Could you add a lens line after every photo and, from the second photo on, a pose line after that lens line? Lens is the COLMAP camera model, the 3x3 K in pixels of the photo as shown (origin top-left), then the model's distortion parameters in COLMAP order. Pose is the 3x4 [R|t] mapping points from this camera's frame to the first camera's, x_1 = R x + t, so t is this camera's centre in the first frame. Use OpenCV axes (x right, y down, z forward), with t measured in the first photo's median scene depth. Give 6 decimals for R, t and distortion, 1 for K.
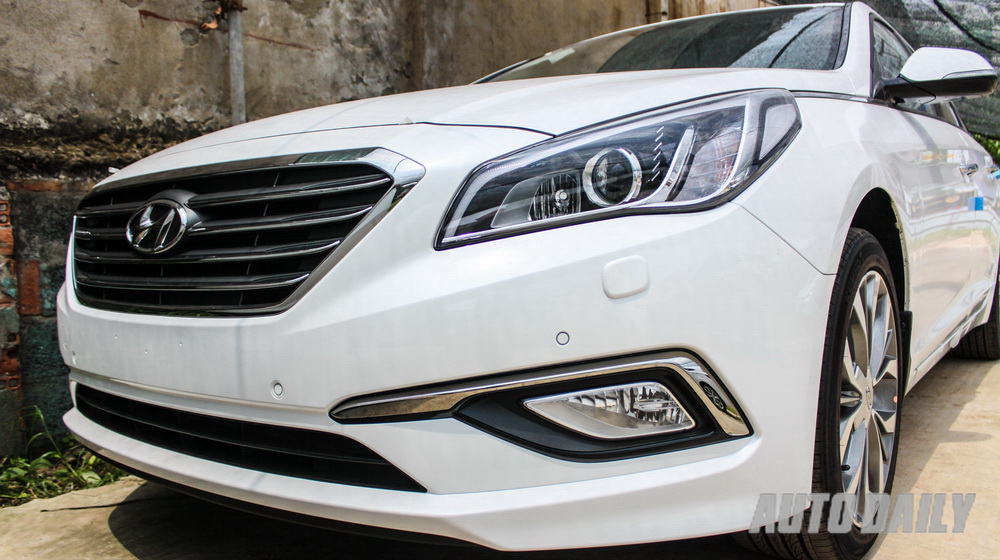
lens RADIAL K [[860.2, 0, 500.0], [0, 860.2, 280.0], [0, 0, 1]] dist [-0.085845, 0.003844]
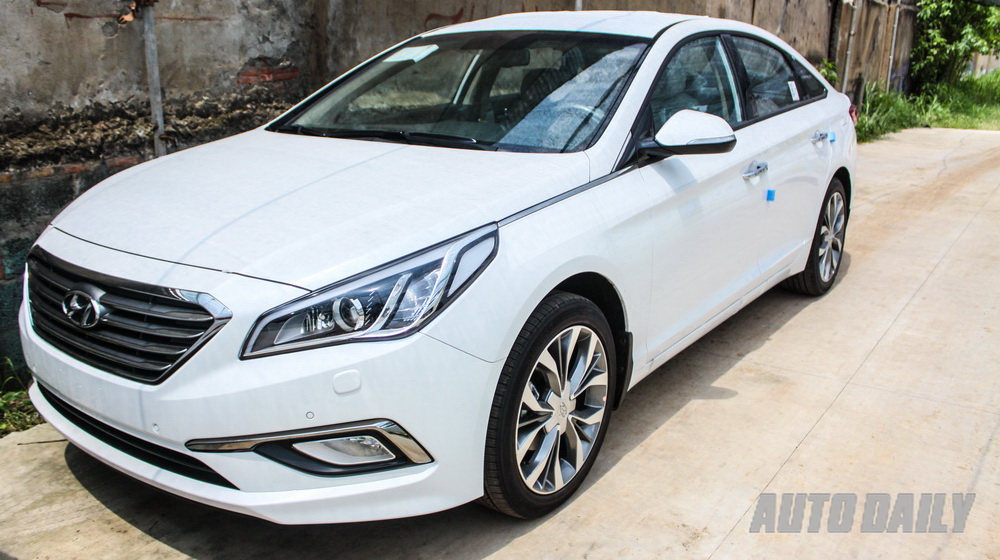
lens RADIAL K [[908.3, 0, 500.0], [0, 908.3, 280.0], [0, 0, 1]] dist [-0.082399, 0.006381]
pose [[0.999268, 0.029860, 0.023895, 0.160674], [-0.034356, 0.975369, 0.217885, -0.244320], [-0.016801, -0.218547, 0.975682, -0.300146]]
